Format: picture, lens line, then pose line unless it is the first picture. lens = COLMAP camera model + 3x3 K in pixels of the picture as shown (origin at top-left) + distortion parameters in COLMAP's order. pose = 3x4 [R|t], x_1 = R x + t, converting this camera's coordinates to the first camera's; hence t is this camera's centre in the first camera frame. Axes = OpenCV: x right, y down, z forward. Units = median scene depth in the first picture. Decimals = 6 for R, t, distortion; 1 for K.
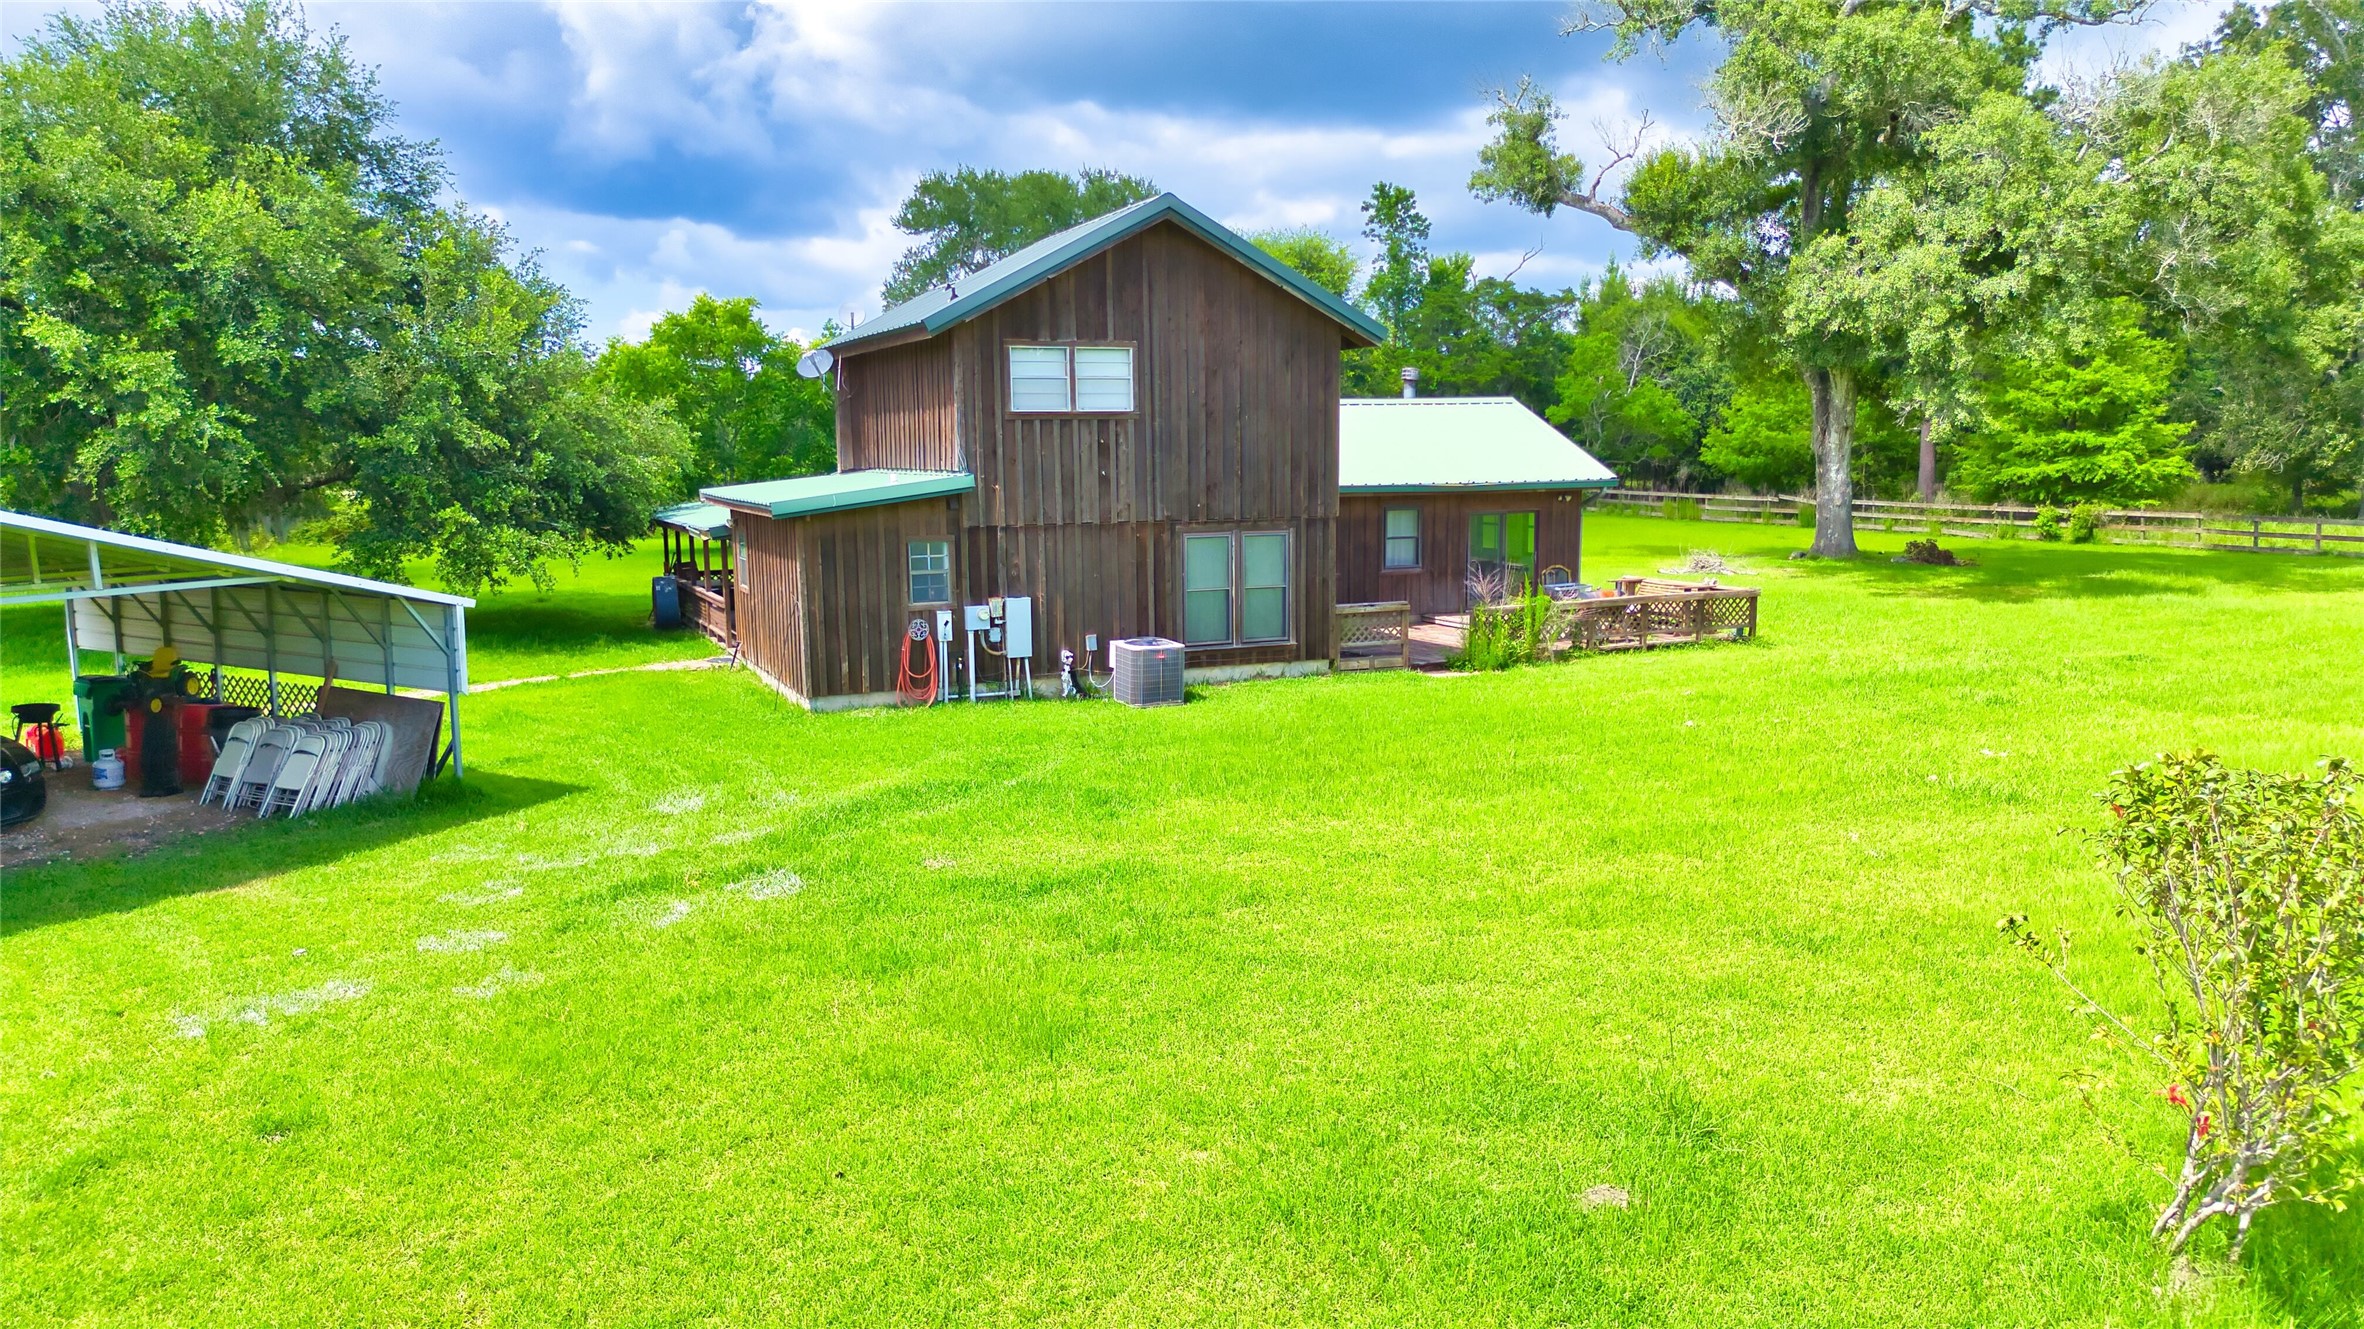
lens RADIAL K [[1679.5, 0, 1180.7], [0, 1679.5, 670.6], [0, 0, 1]] dist [0.087473, -0.079969]
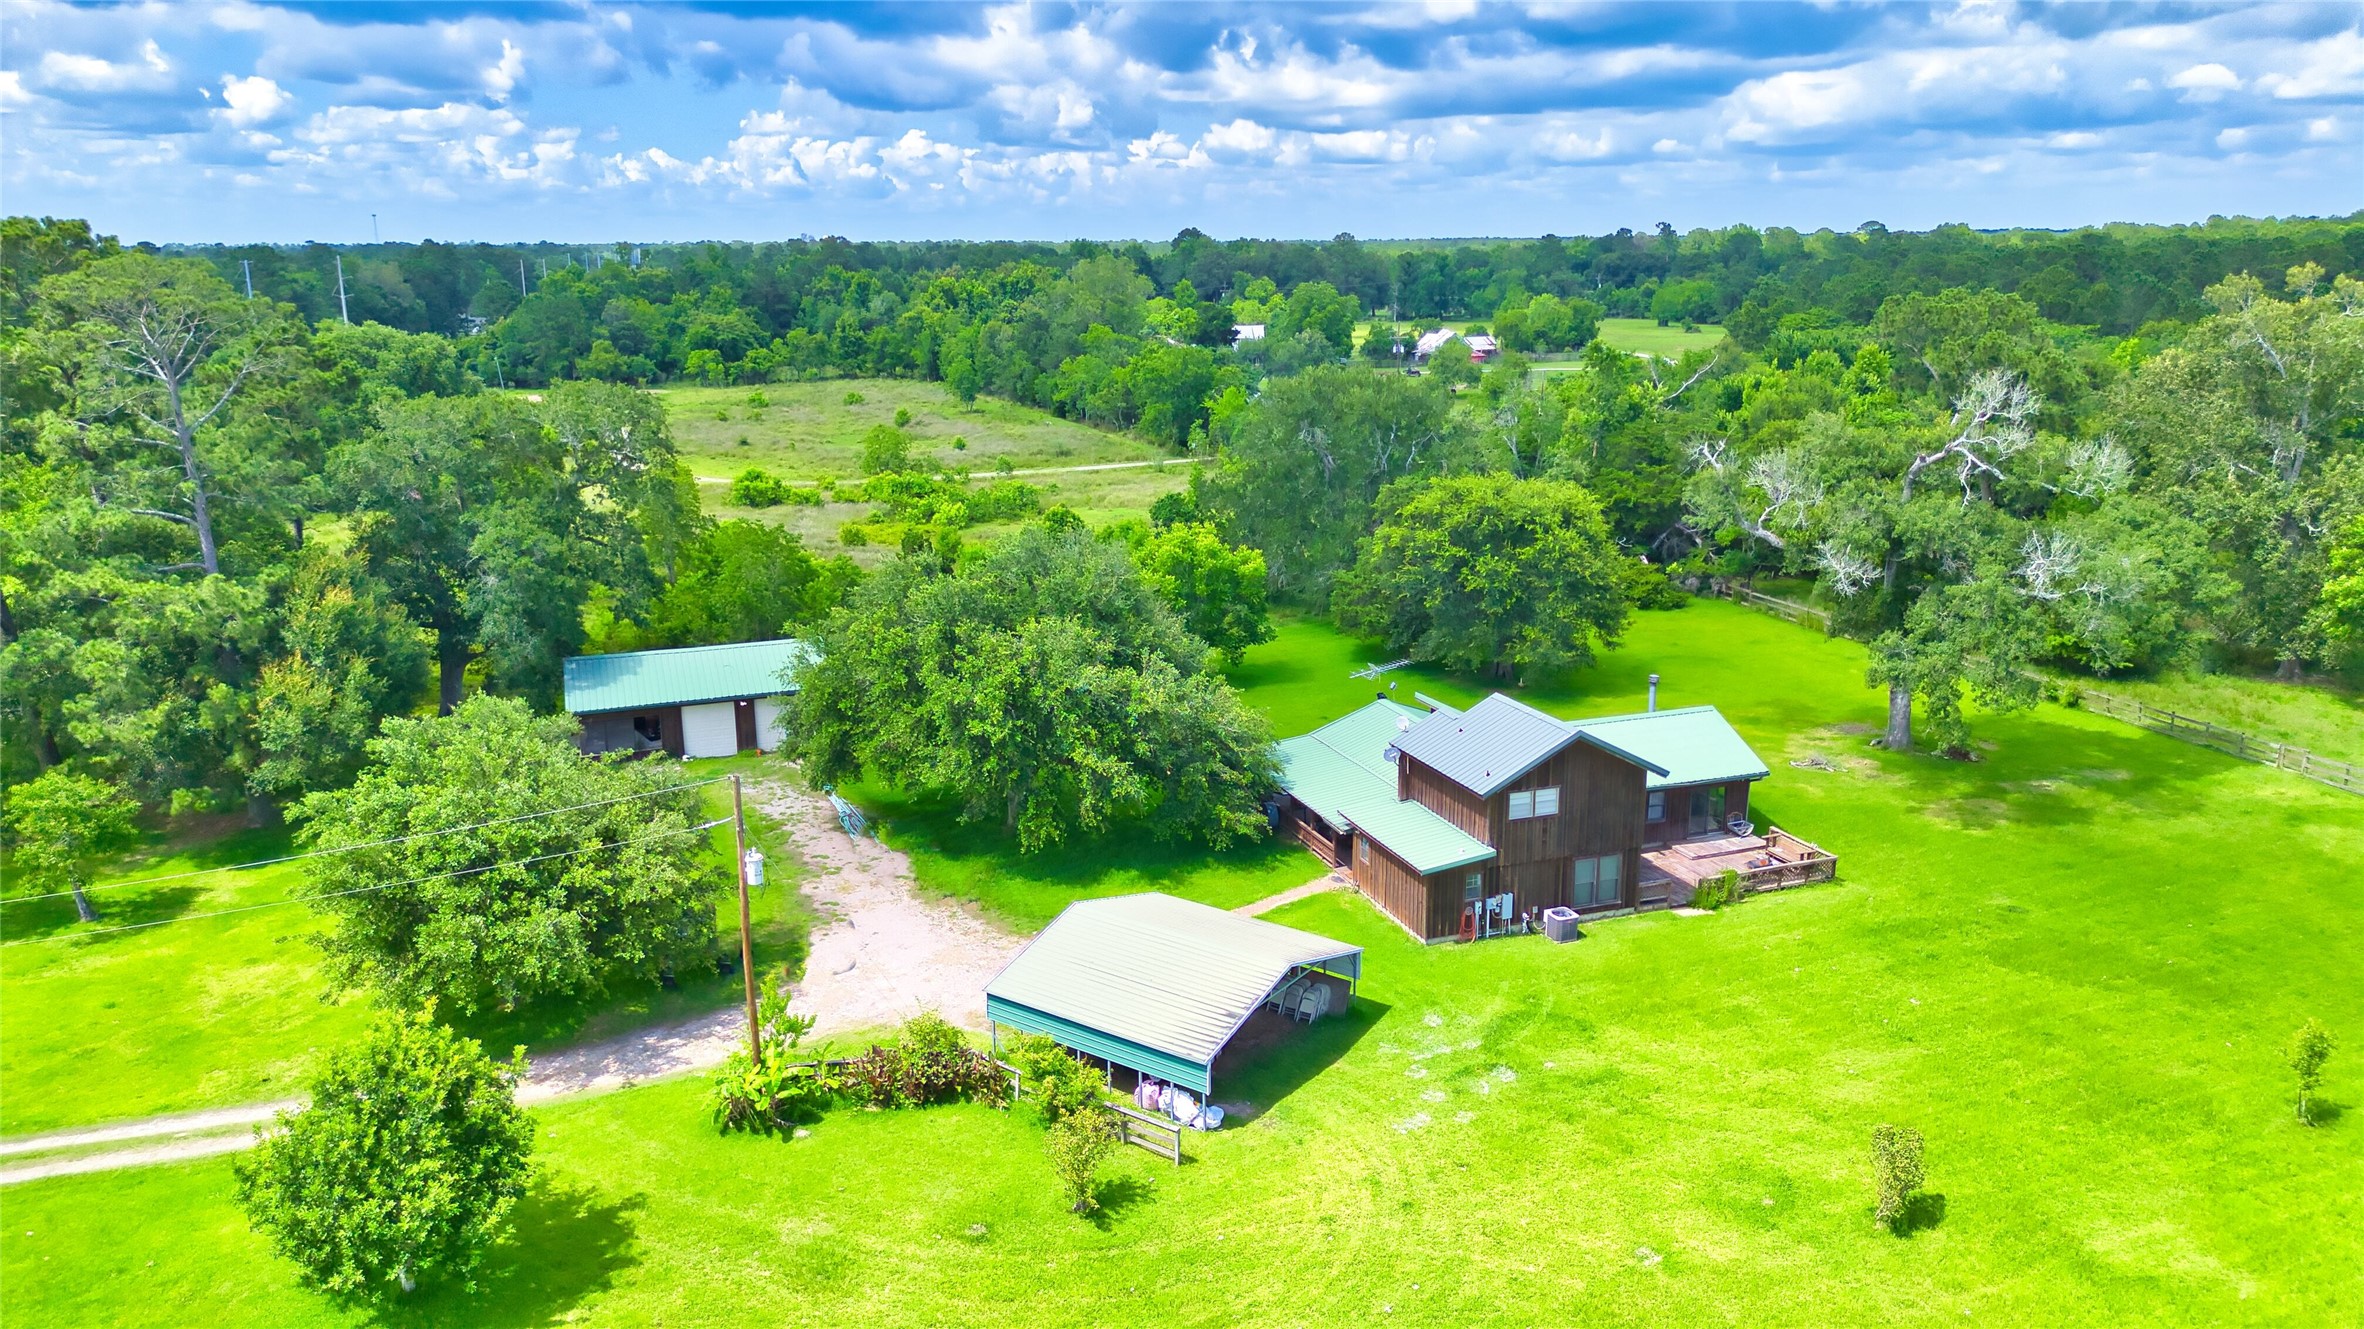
lens RADIAL K [[1679.5, 0, 1188.5], [0, 1679.5, 668.8], [0, 0, 1]] dist [0.087473, -0.079969]
pose [[0.997735, 0.019947, -0.064235, -0.293724], [-0.012988, 0.994176, 0.106981, -0.446886], [0.065995, -0.105904, 0.992184, -0.992990]]
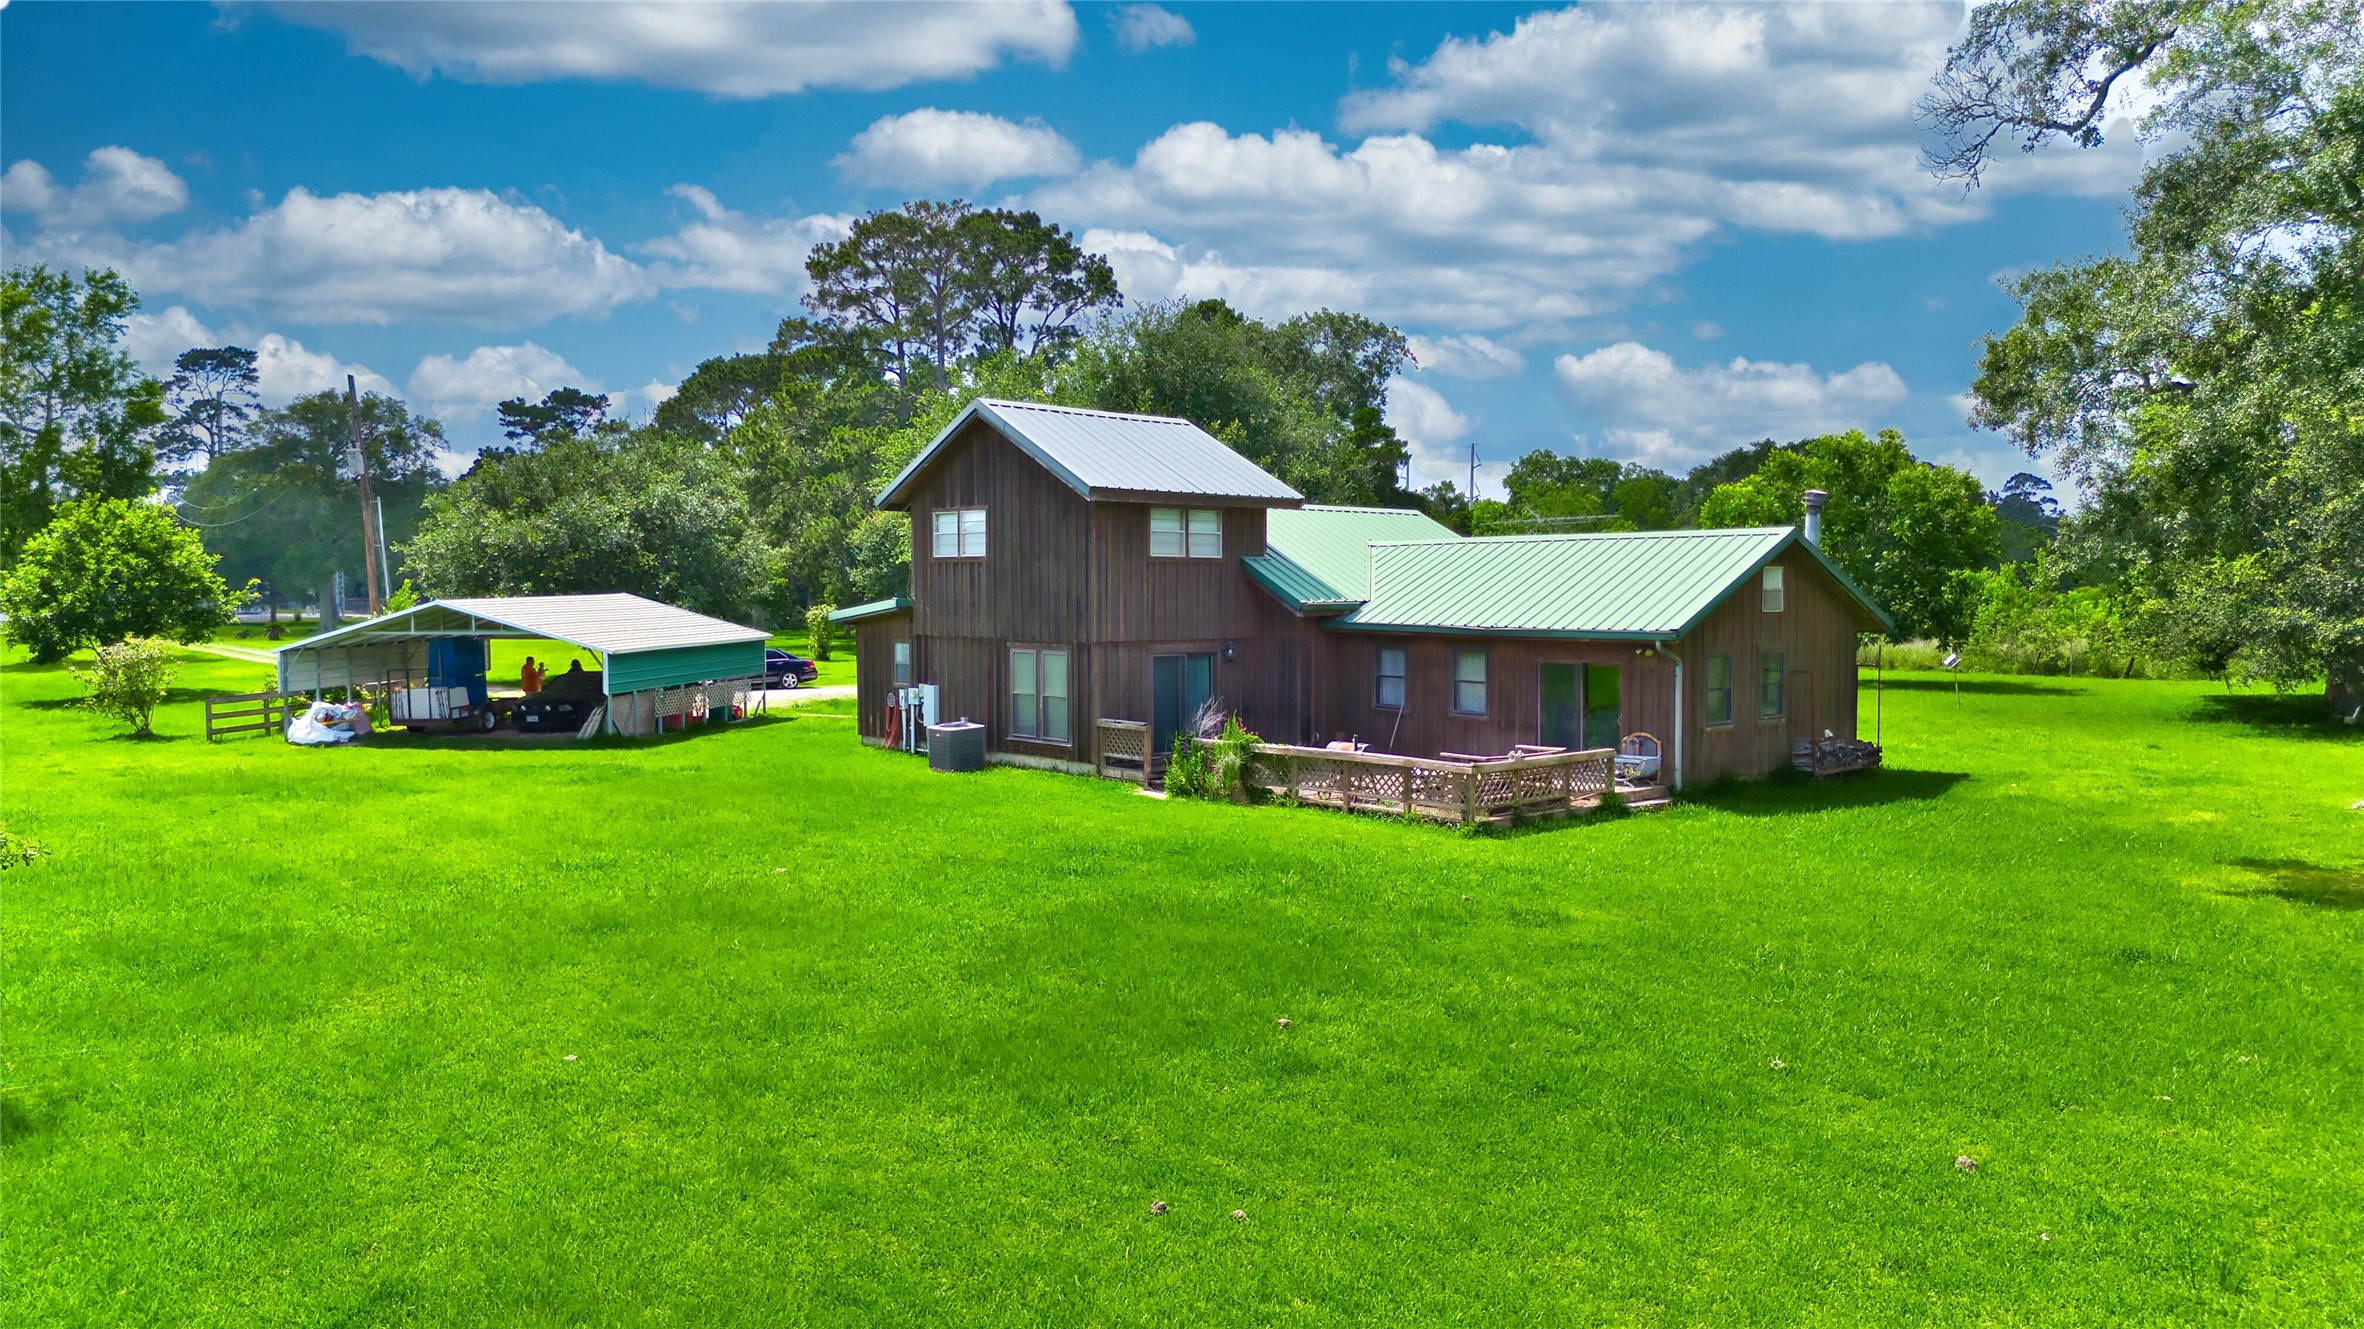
lens RADIAL K [[1696.4, 0, 1182.7], [0, 1696.4, 672.6], [0, 0, 1]] dist [0.079941, -0.009016]
pose [[0.329008, 0.065717, -0.942038, 0.989696], [-0.131610, 0.991031, 0.023170, -0.085735], [0.935111, 0.116359, 0.334706, 0.526698]]
